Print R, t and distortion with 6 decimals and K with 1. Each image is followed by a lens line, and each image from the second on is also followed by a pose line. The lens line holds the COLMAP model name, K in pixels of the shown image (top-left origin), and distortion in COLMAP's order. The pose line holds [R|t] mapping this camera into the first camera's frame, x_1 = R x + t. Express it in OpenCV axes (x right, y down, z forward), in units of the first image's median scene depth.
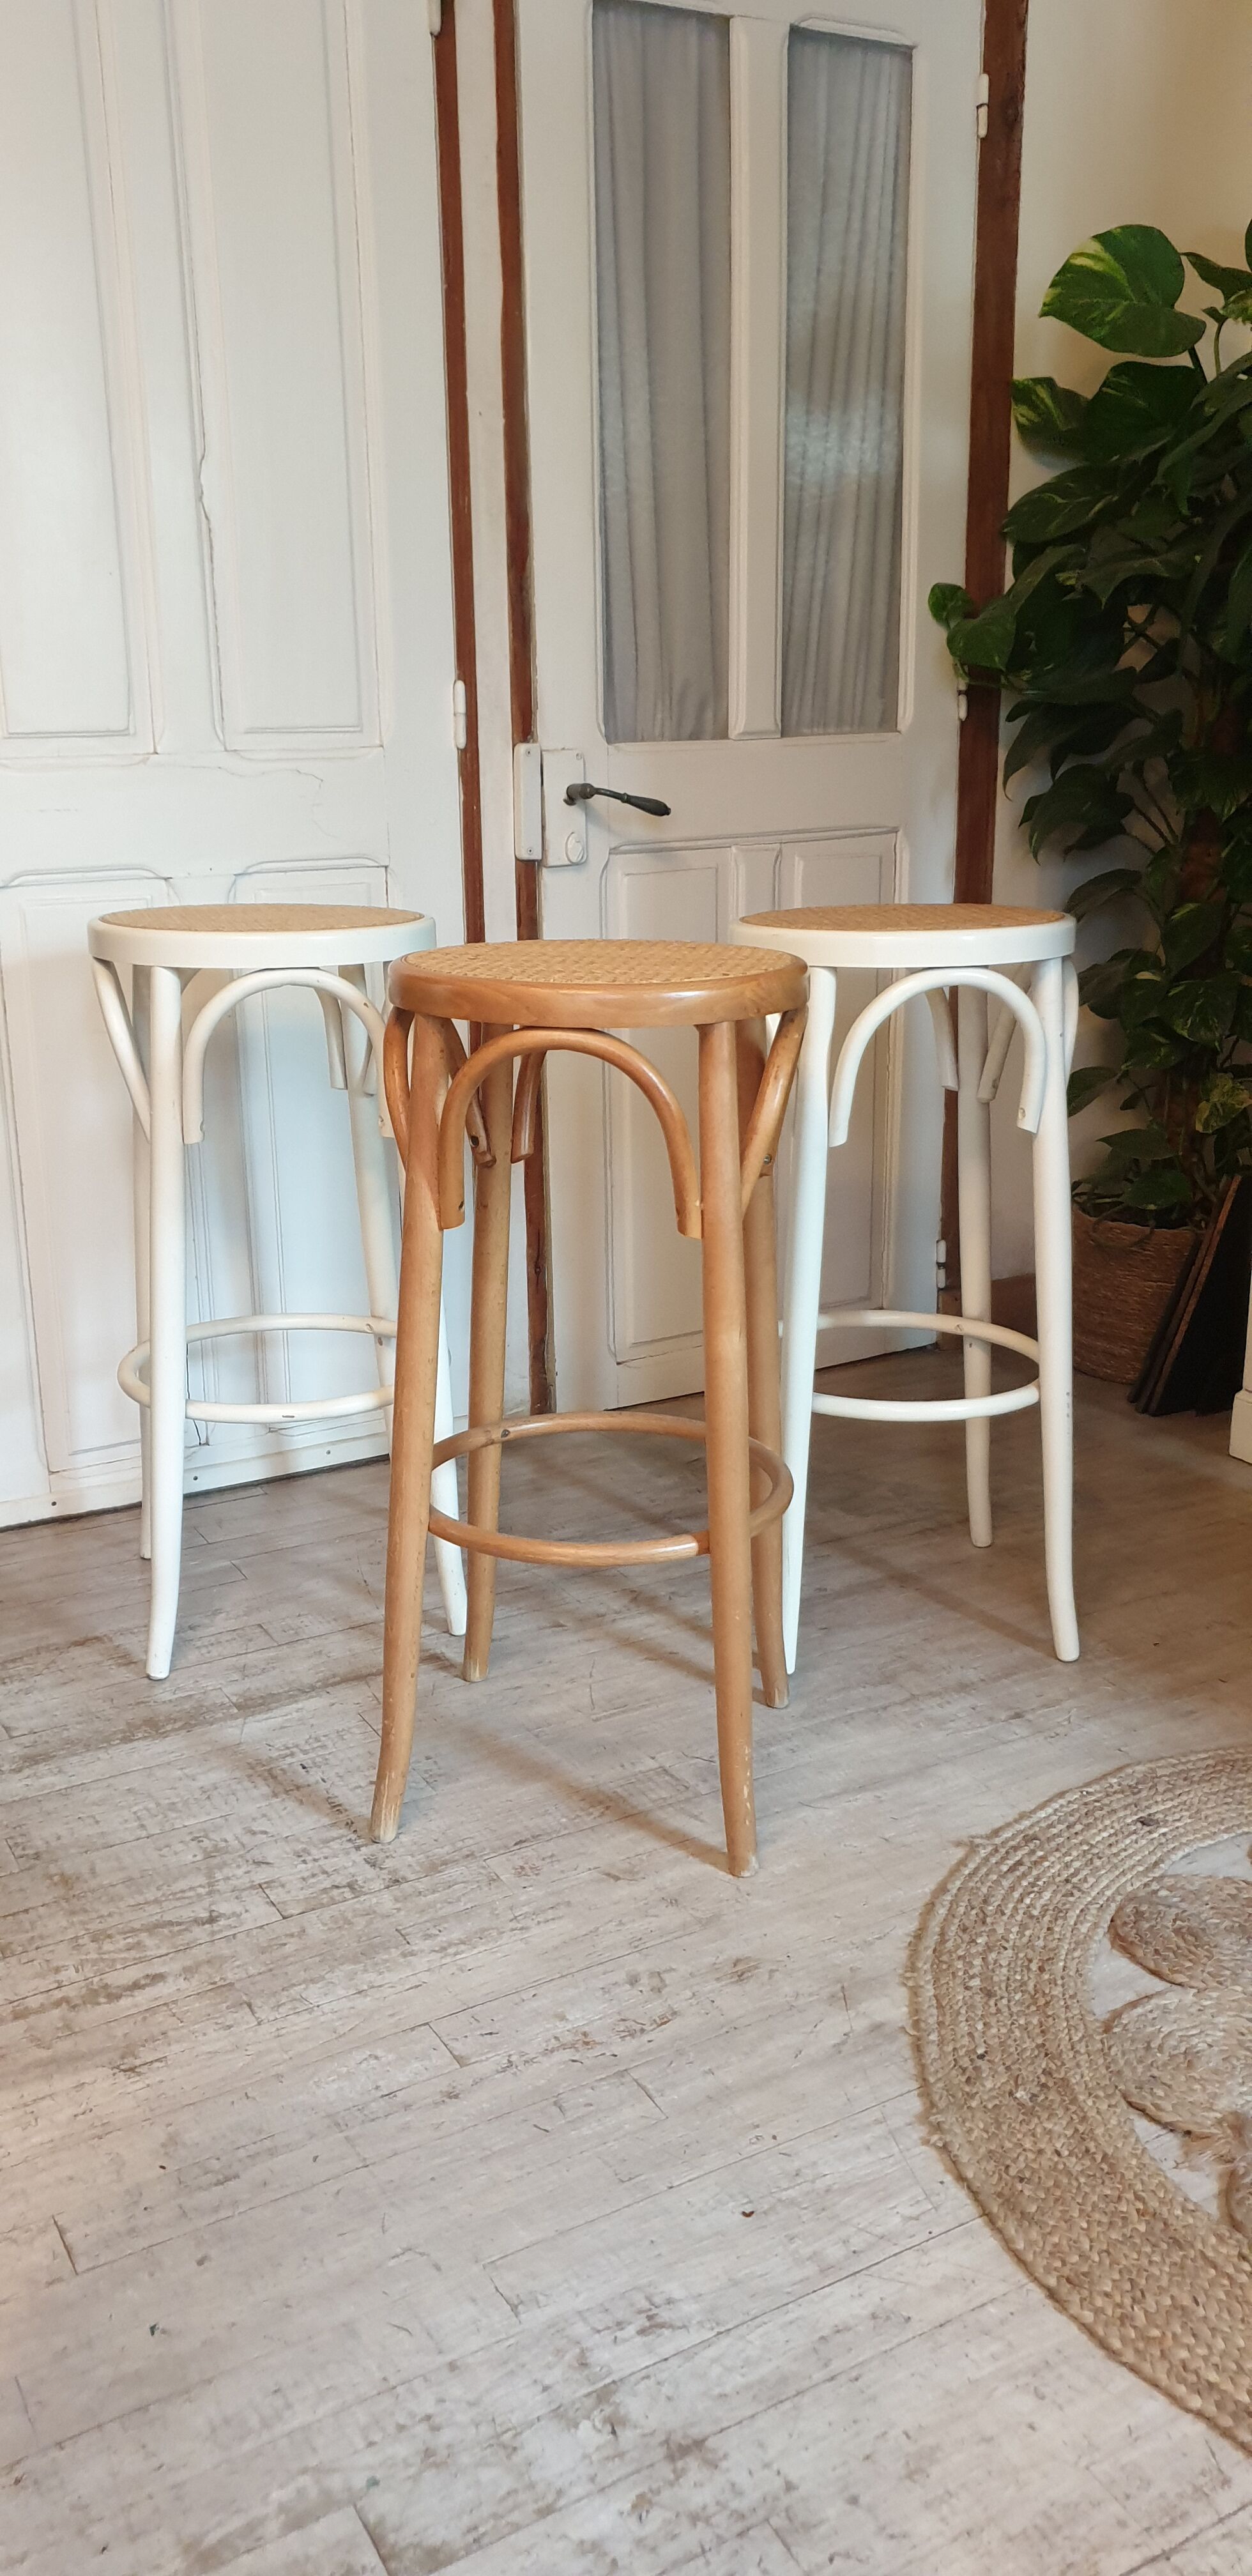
lens RADIAL K [[2037.4, 0, 662.2], [0, 2037.4, 1302.5], [0, 0, 1]] dist [-0.043002, 0.069354]
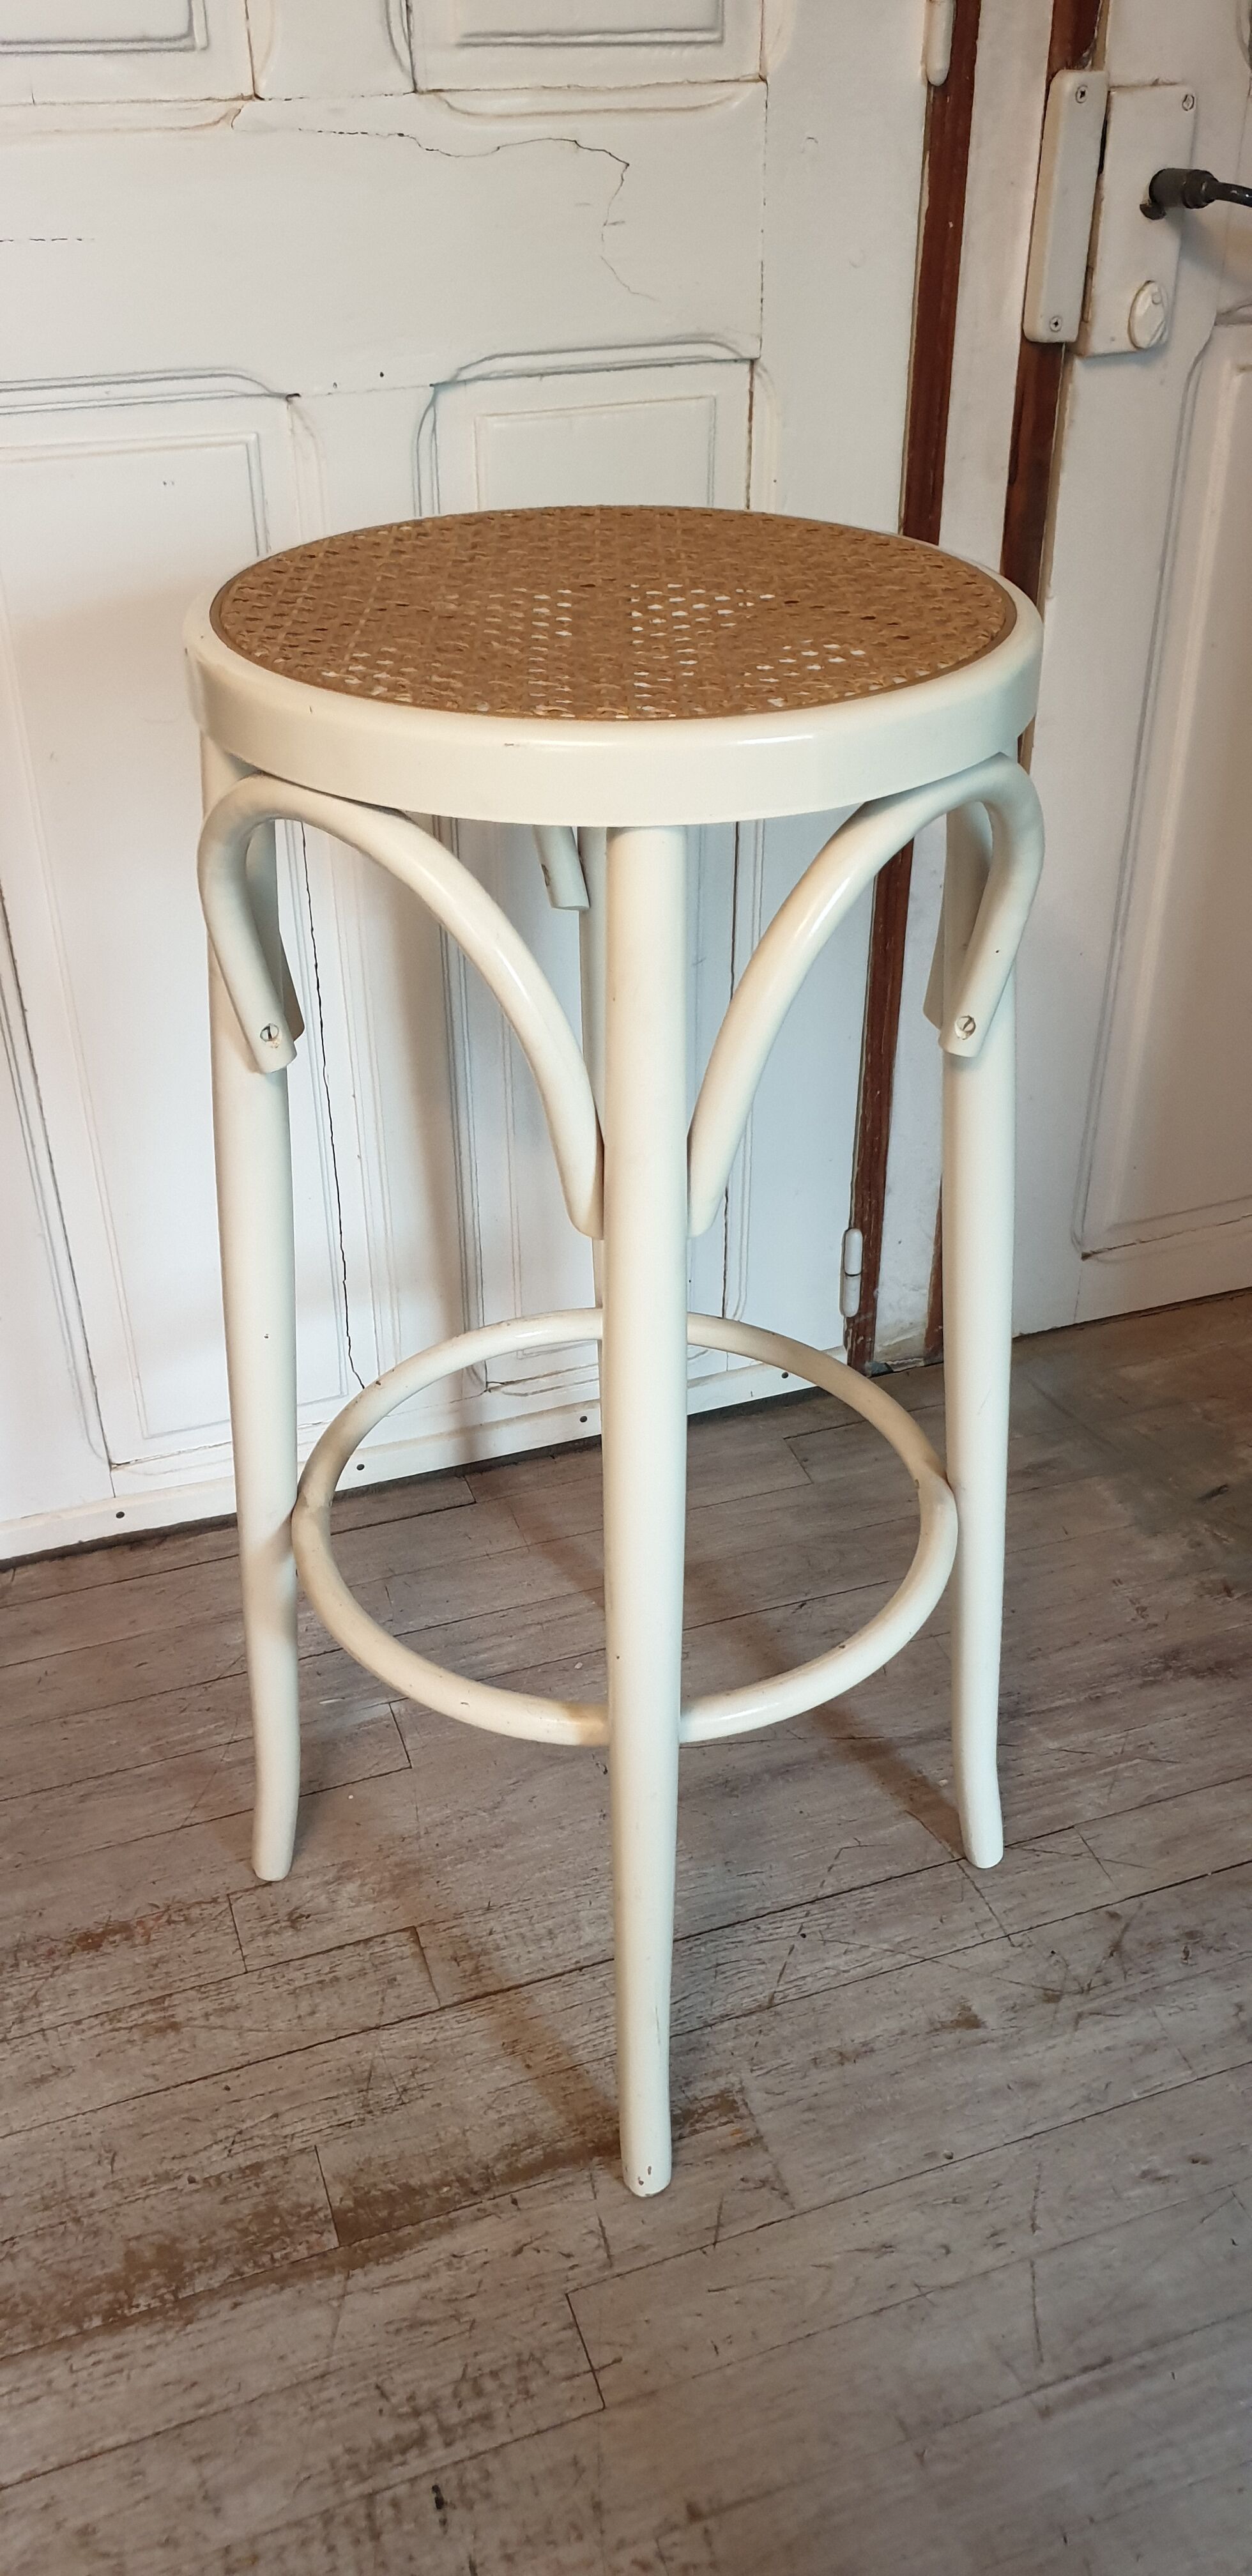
lens RADIAL K [[2037.4, 0, 633.6], [0, 2037.4, 1302.7], [0, 0, 1]] dist [-0.043002, 0.069354]
pose [[0.981636, 0.108283, -0.157054, -0.078230], [-0.055492, 0.949771, 0.307986, -0.180690], [0.182515, -0.293615, 0.938338, 0.583634]]
